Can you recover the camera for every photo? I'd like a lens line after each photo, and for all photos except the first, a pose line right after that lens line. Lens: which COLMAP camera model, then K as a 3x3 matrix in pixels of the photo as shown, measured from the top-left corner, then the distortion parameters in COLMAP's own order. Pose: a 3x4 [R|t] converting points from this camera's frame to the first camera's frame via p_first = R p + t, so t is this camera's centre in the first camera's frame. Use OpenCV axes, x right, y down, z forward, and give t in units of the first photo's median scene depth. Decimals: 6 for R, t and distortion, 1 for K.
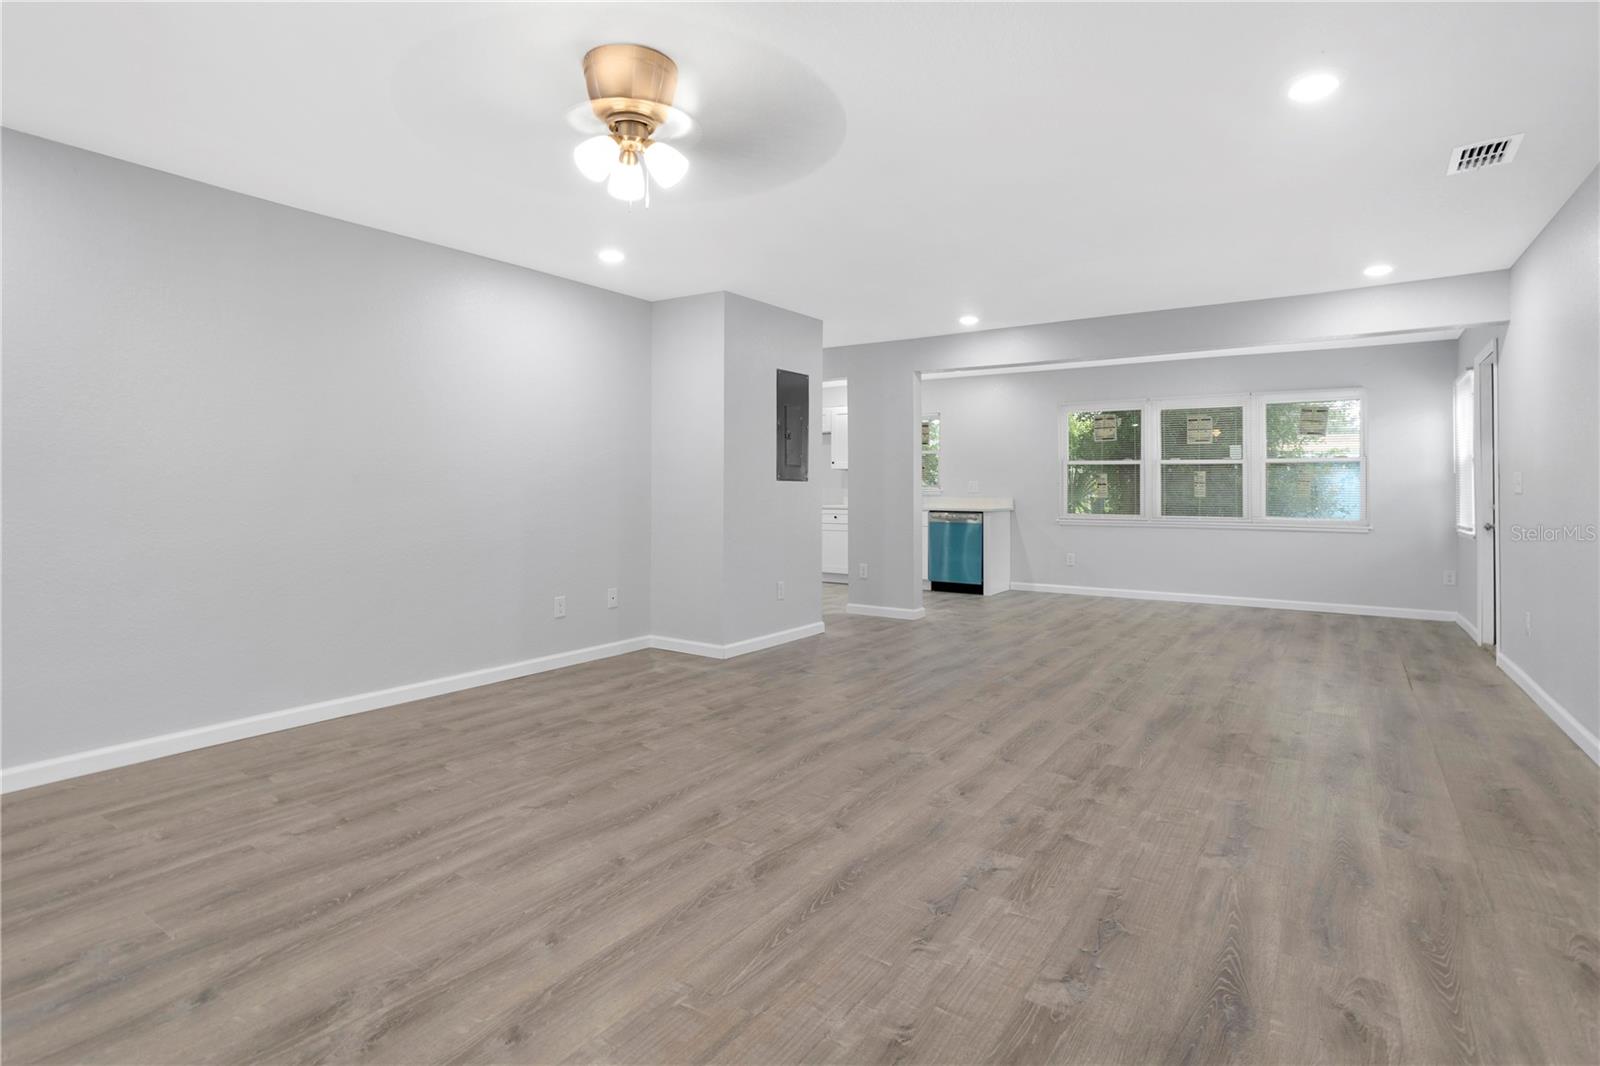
lens RADIAL K [[790.7, 0, 805.9], [0, 790.7, 477.3], [0, 0, 1]] dist [-0.046627, 0.024066]
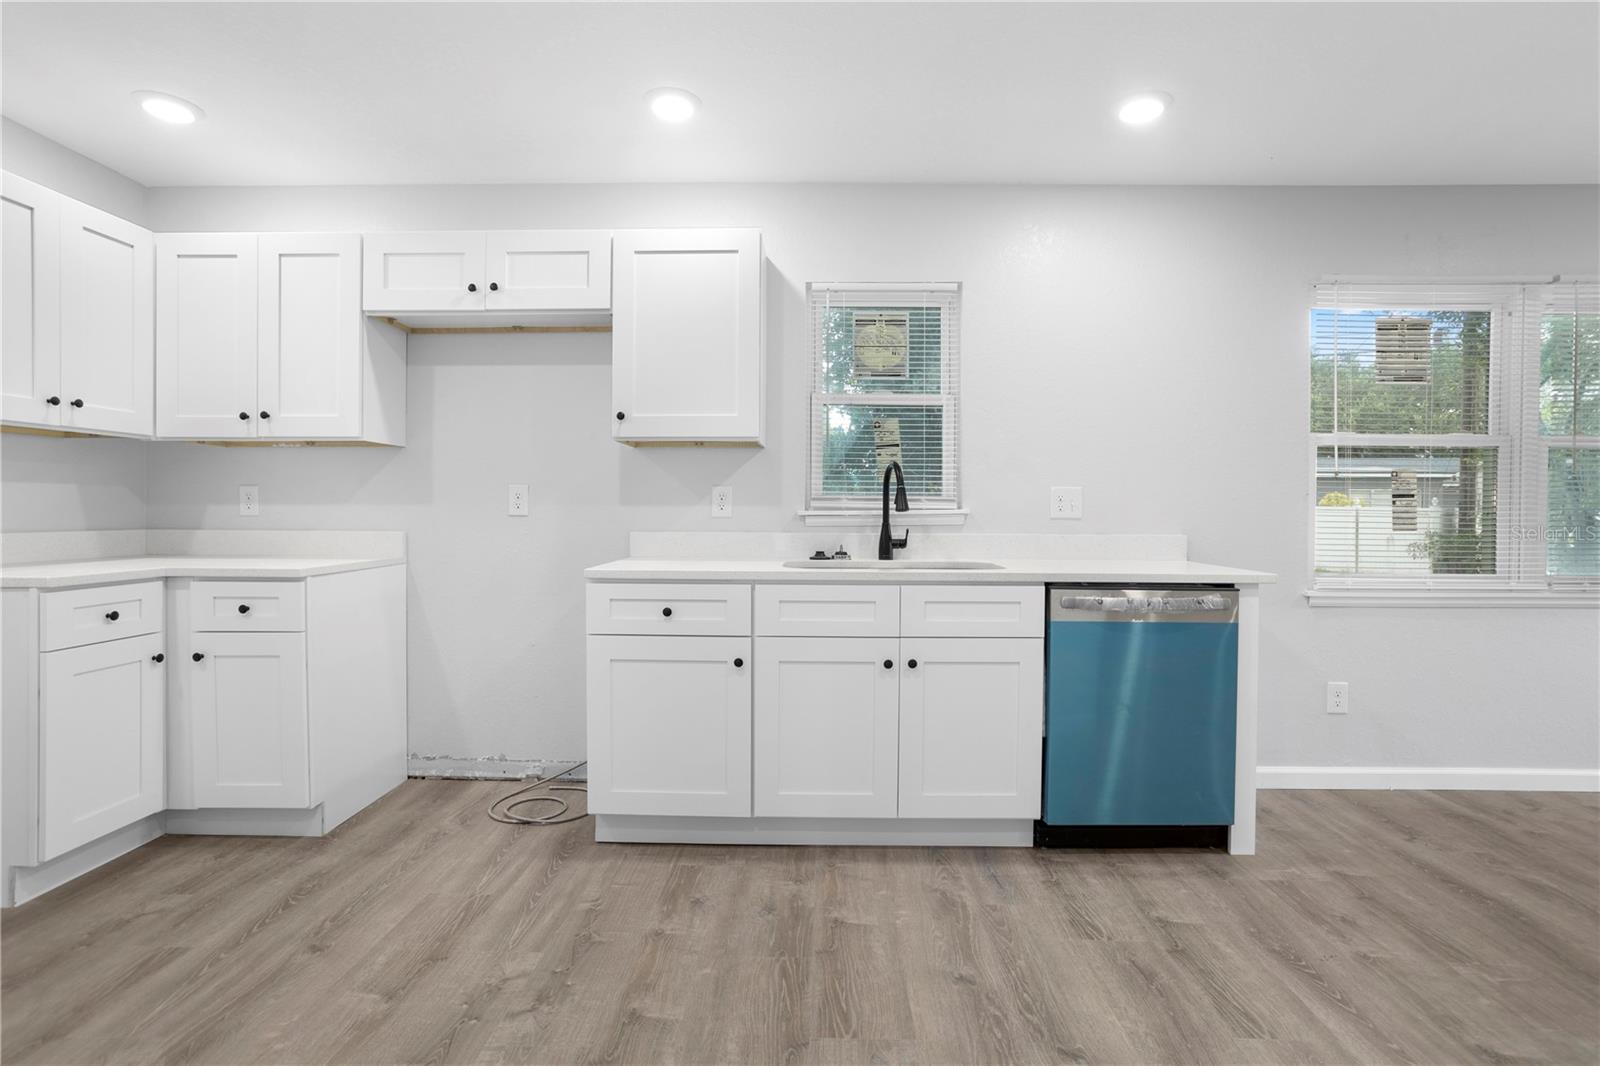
lens RADIAL K [[790.7, 0, 814.6], [0, 790.7, 513.4], [0, 0, 1]] dist [-0.046627, 0.024066]
pose [[0.832648, -0.005423, 0.553776, -0.192745], [-0.011611, 0.999561, 0.027247, 0.026842], [-0.553681, -0.029117, 0.832220, 2.170457]]
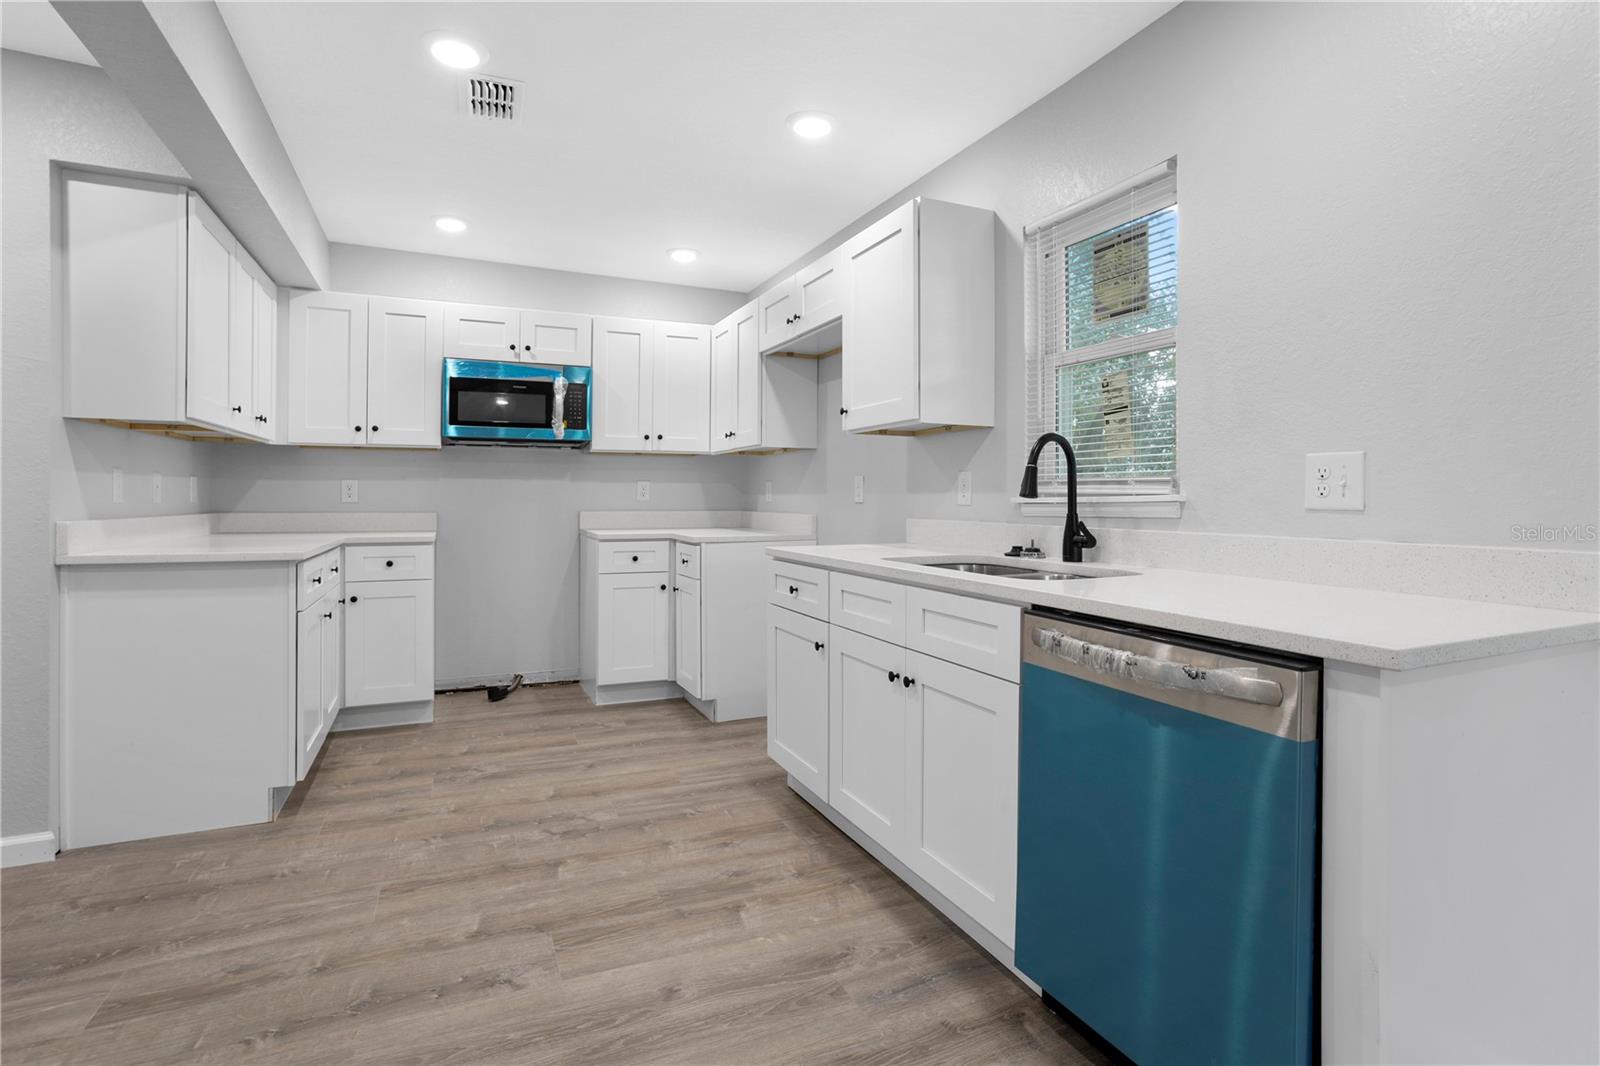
lens RADIAL K [[790.7, 0, 806.3], [0, 790.7, 493.0], [0, 0, 1]] dist [-0.046627, 0.024066]
pose [[0.856366, -0.004838, -0.516346, 0.562219], [0.009970, 0.999925, 0.007166, 0.036852], [0.516273, -0.011285, 0.856350, 2.171976]]
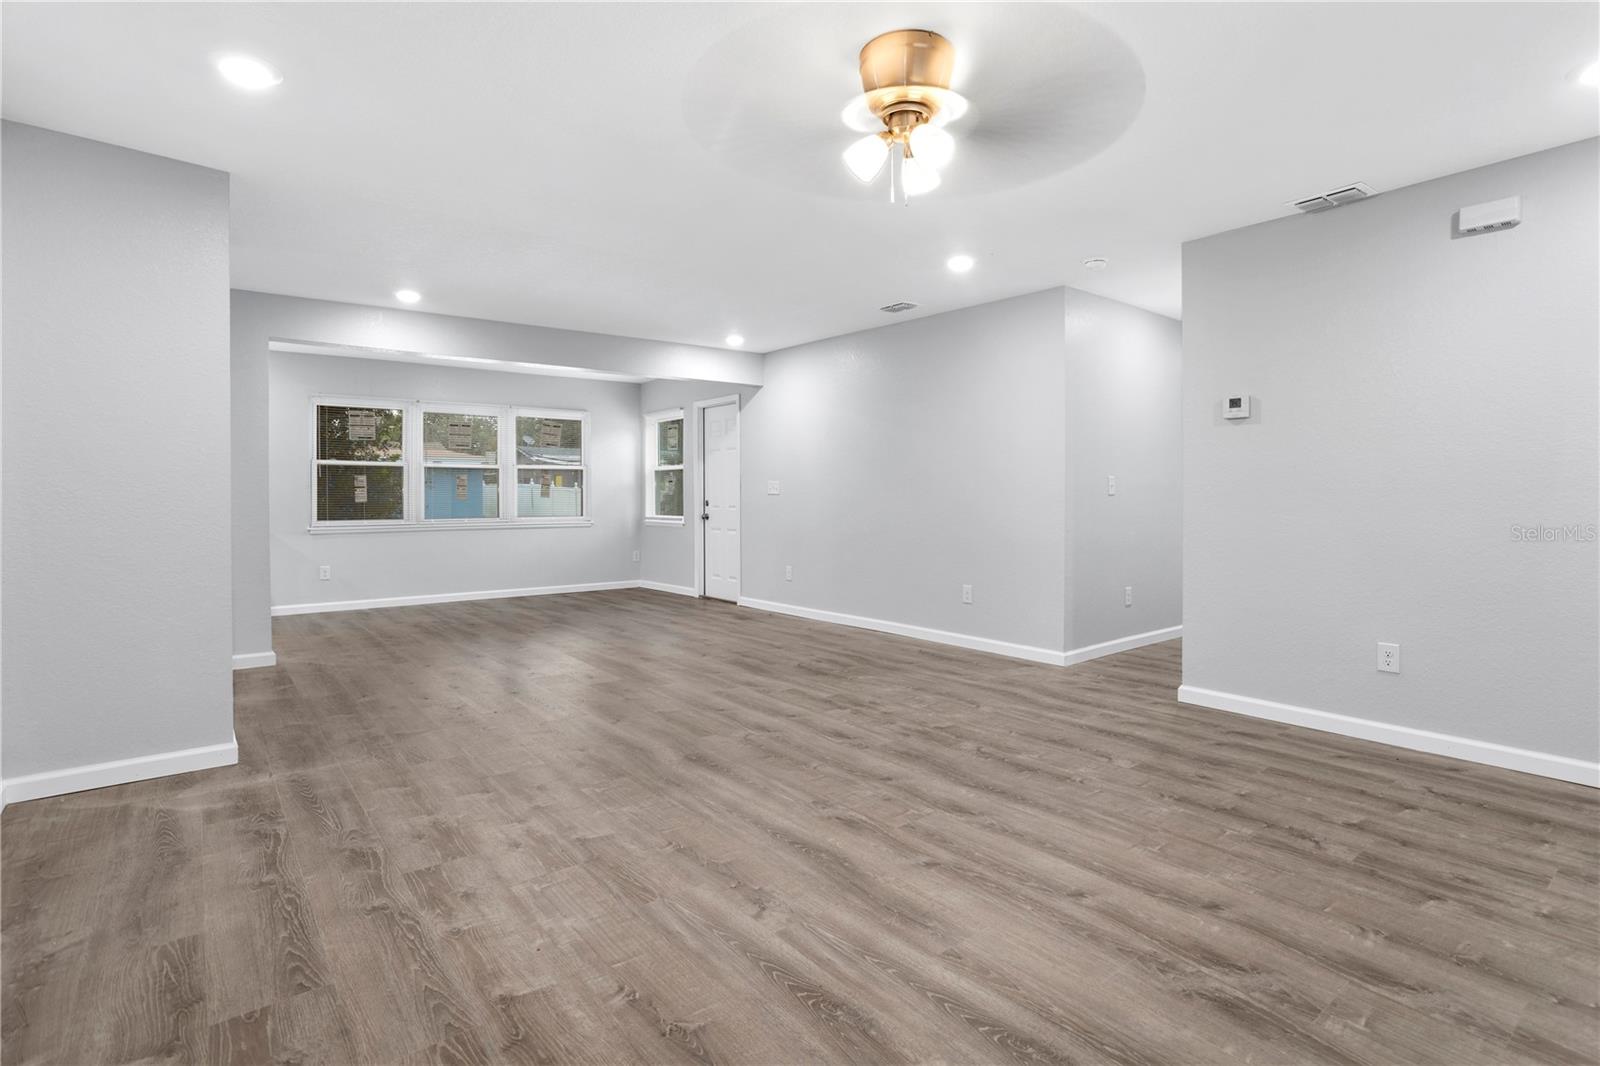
lens RADIAL K [[790.7, 0, 804.8], [0, 790.7, 481.3], [0, 0, 1]] dist [-0.046627, 0.024066]
pose [[0.299149, 0.010551, 0.954148, -0.863150], [-0.011167, 0.999909, -0.007556, 0.008351], [-0.954141, -0.008395, 0.299240, 0.596156]]
